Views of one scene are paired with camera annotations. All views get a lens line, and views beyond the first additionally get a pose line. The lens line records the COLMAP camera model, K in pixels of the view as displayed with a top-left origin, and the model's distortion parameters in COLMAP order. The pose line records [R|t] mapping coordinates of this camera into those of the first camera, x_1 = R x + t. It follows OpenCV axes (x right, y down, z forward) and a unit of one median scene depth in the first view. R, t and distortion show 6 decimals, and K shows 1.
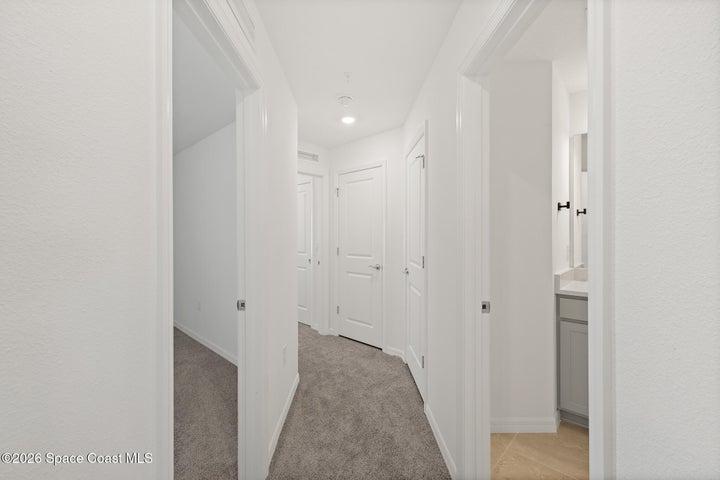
lens RADIAL K [[309.4, 0, 360.1], [0, 309.4, 239.2], [0, 0, 1]] dist [-0.000468, 0.000098]
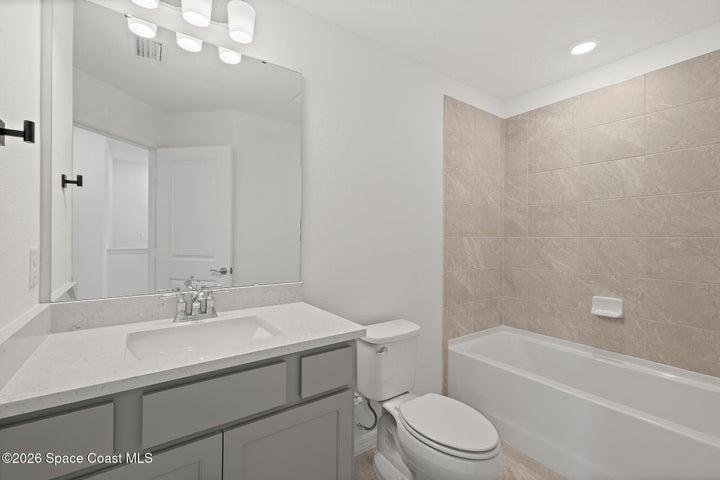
lens RADIAL K [[309.4, 0, 361.2], [0, 309.4, 236.2], [0, 0, 1]] dist [-0.000468, 0.000098]
pose [[0.189418, 0.007899, 0.981865, 0.348057], [-0.011076, 0.999921, -0.005908, -0.002330], [-0.981834, -0.009756, 0.189491, 0.493254]]
